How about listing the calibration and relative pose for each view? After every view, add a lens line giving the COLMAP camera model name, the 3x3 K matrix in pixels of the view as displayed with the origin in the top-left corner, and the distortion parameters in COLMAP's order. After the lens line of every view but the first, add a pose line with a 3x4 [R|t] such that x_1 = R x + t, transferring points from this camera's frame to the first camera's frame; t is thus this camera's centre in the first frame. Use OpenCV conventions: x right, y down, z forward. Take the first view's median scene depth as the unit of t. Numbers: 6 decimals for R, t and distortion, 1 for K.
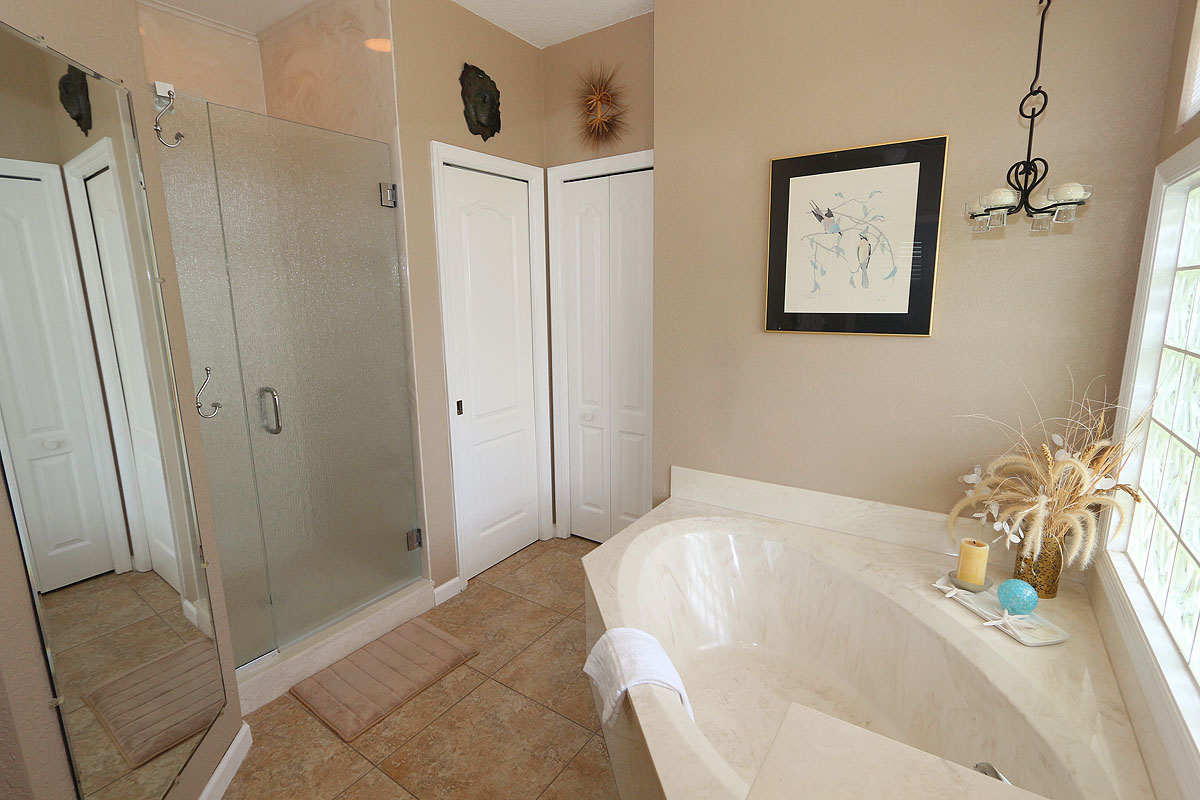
lens RADIAL K [[558.2, 0, 593.0], [0, 558.2, 396.6], [0, 0, 1]] dist [-0.009234, 0.000254]
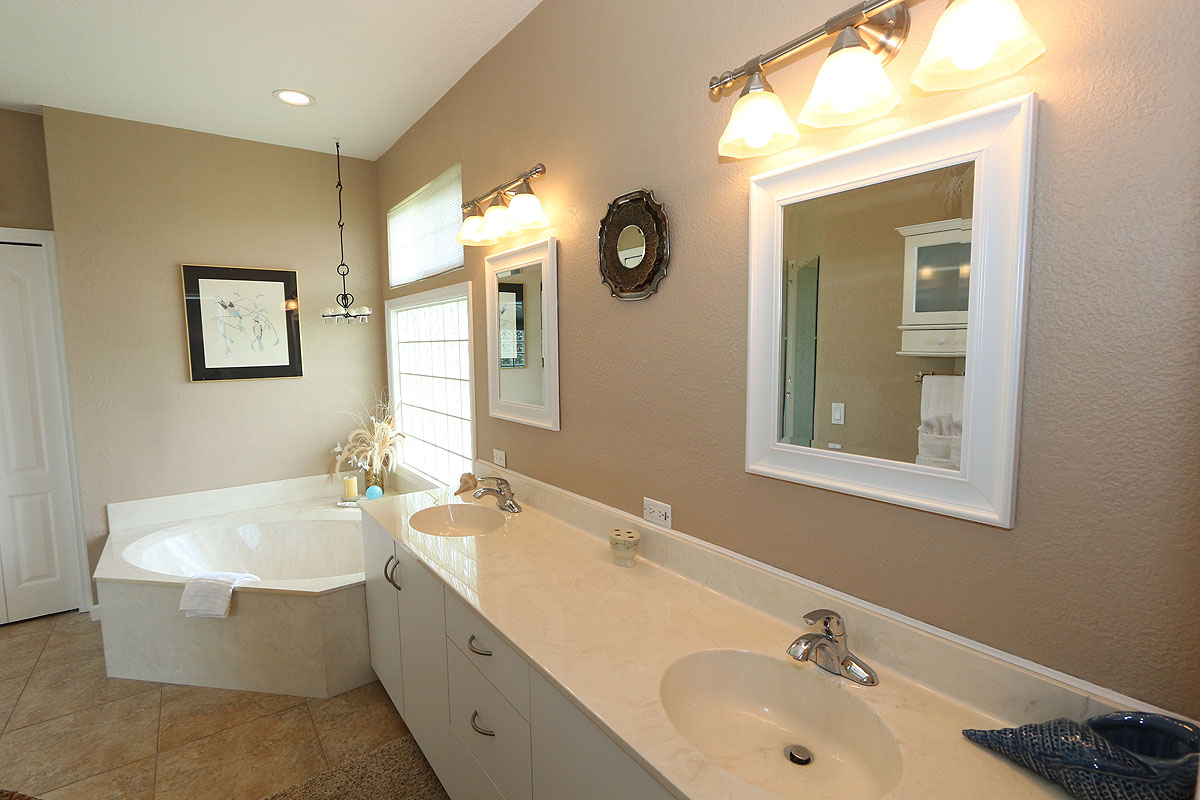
lens RADIAL K [[558.2, 0, 593.0], [0, 558.2, 396.6], [0, 0, 1]] dist [-0.009234, 0.000254]
pose [[0.326670, -0.083678, 0.941427, -0.761591], [0.182326, 0.982943, 0.024102, 0.078531], [-0.927386, 0.163773, 0.336355, -0.450237]]
